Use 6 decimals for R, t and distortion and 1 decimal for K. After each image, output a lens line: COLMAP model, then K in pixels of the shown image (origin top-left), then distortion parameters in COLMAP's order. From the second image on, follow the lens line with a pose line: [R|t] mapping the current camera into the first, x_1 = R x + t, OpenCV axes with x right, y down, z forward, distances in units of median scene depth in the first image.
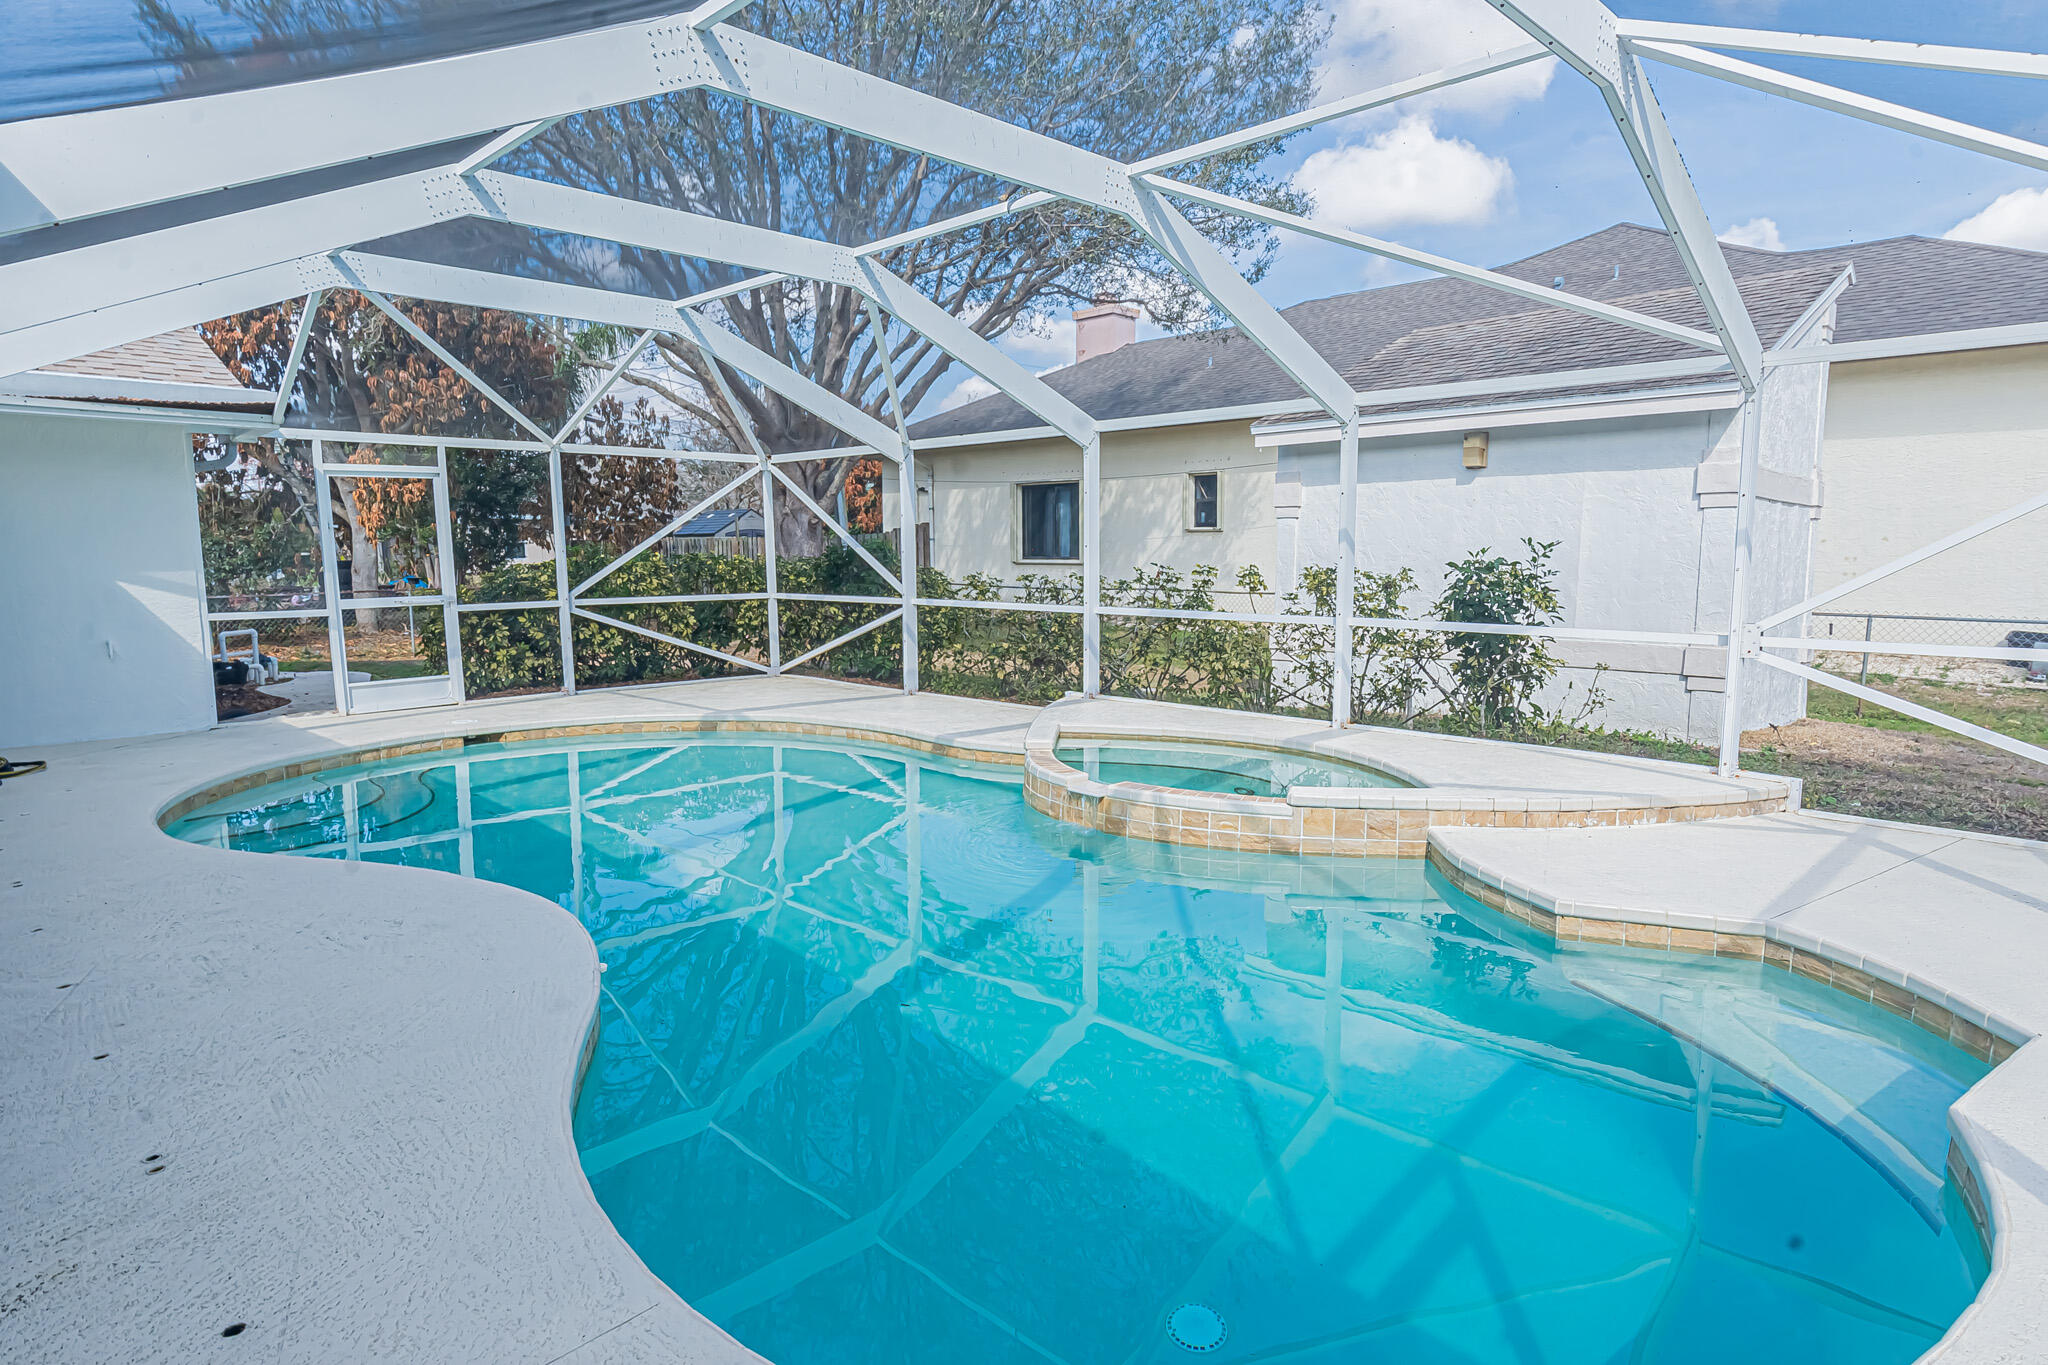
lens RADIAL K [[1163.5, 0, 1039.9], [0, 1163.5, 674.6], [0, 0, 1]] dist [0.002447, 0.000198]
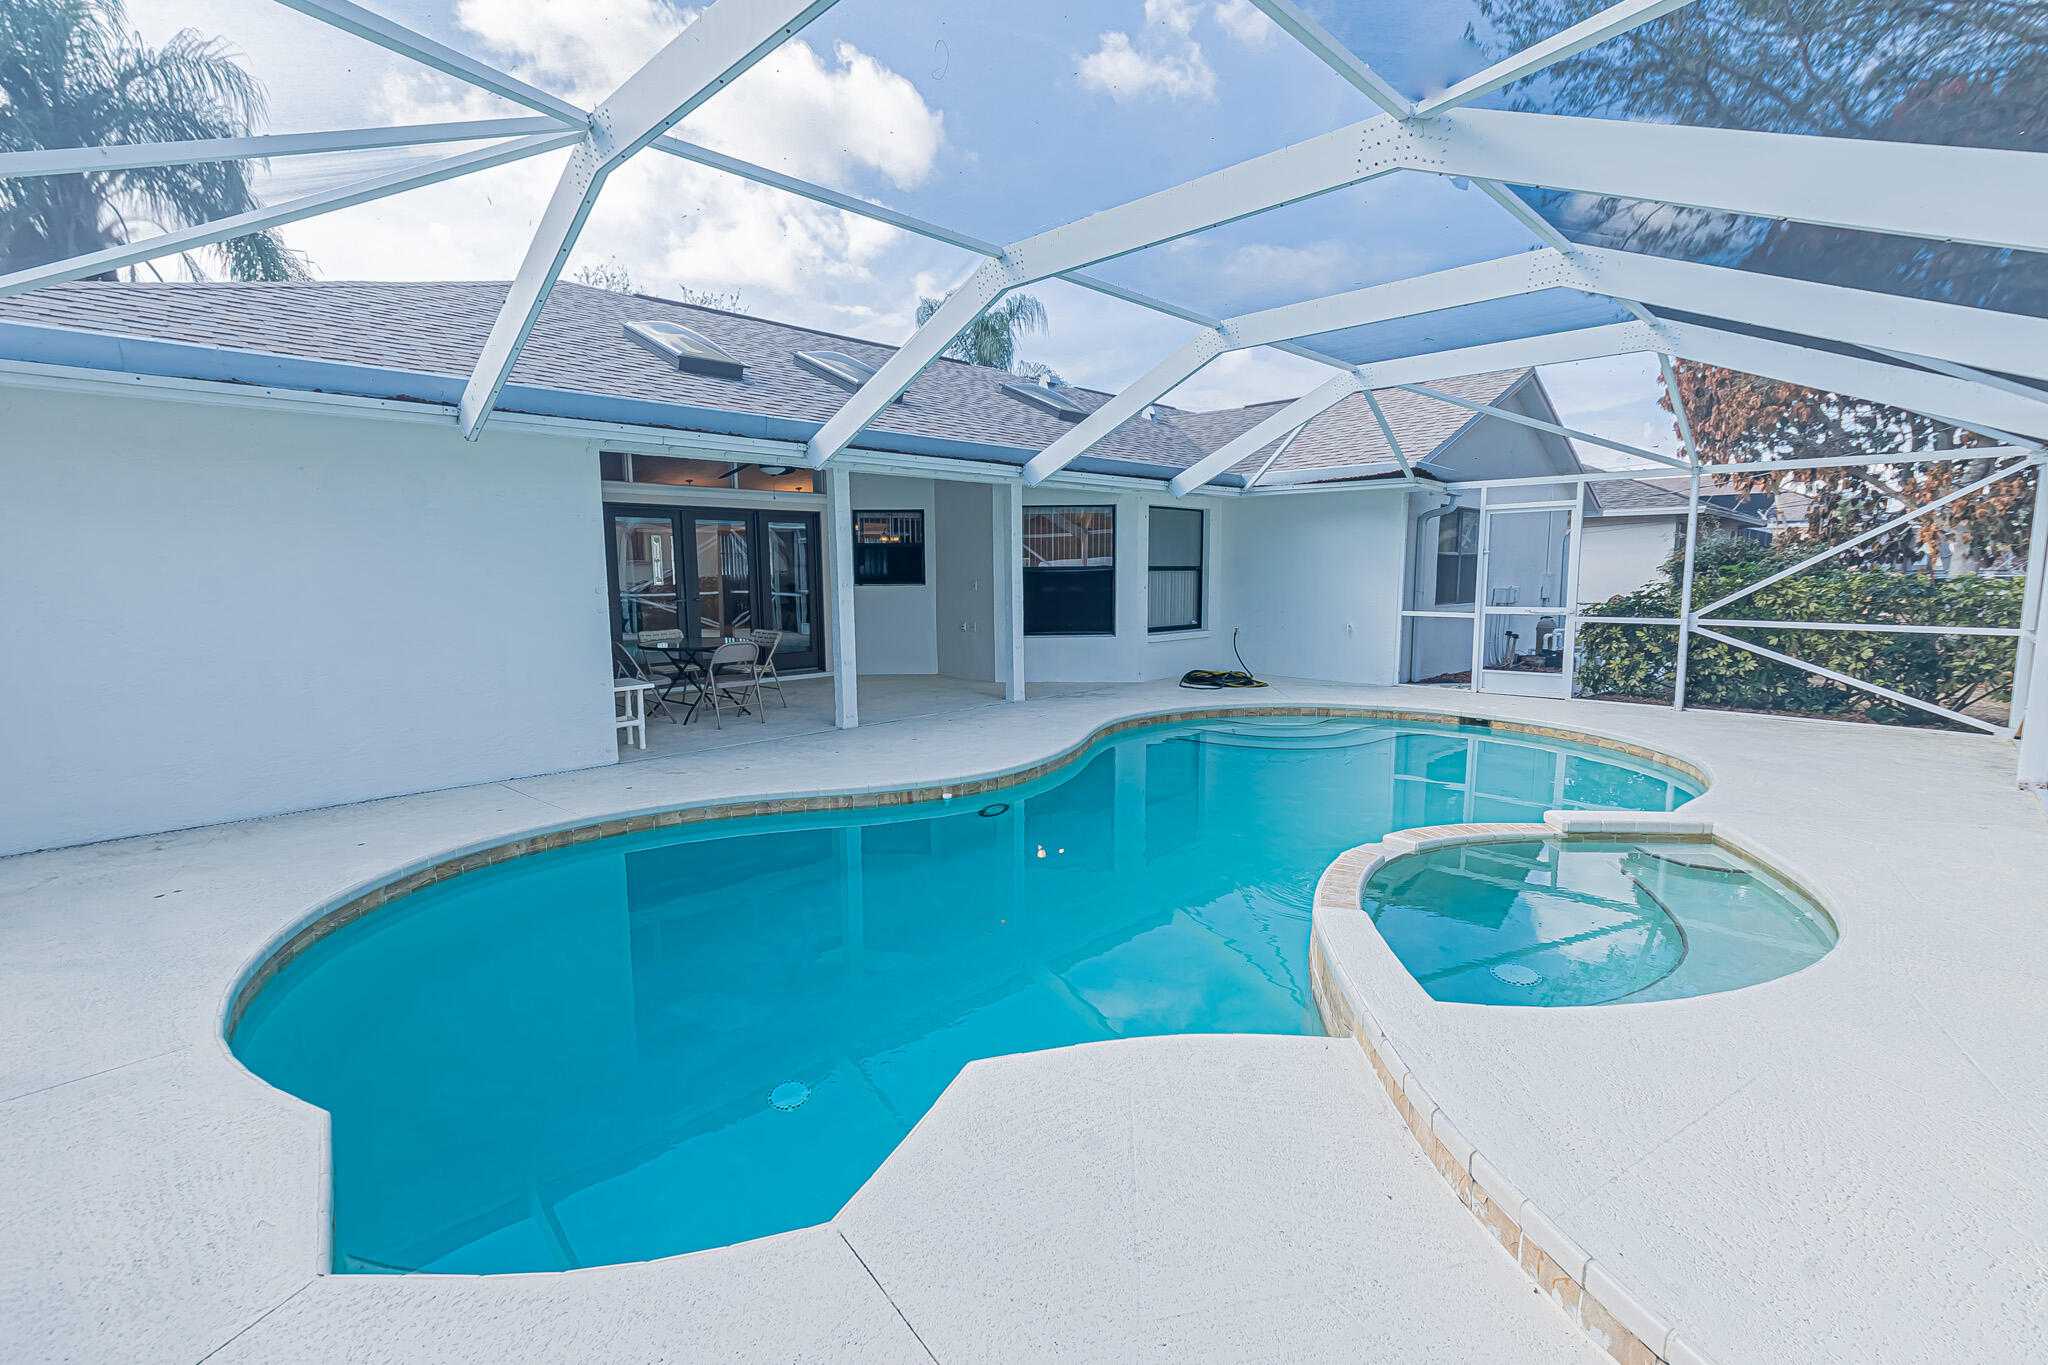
lens RADIAL K [[911.9, 0, 1024.6], [0, 911.9, 680.5], [0, 0, 1]] dist [-0.000914, -0.000067]
pose [[-0.003599, 0.129871, -0.991524, 0.400473], [-0.106732, 0.985817, 0.129511, -0.052246], [0.994281, 0.106293, 0.010313, 0.415948]]
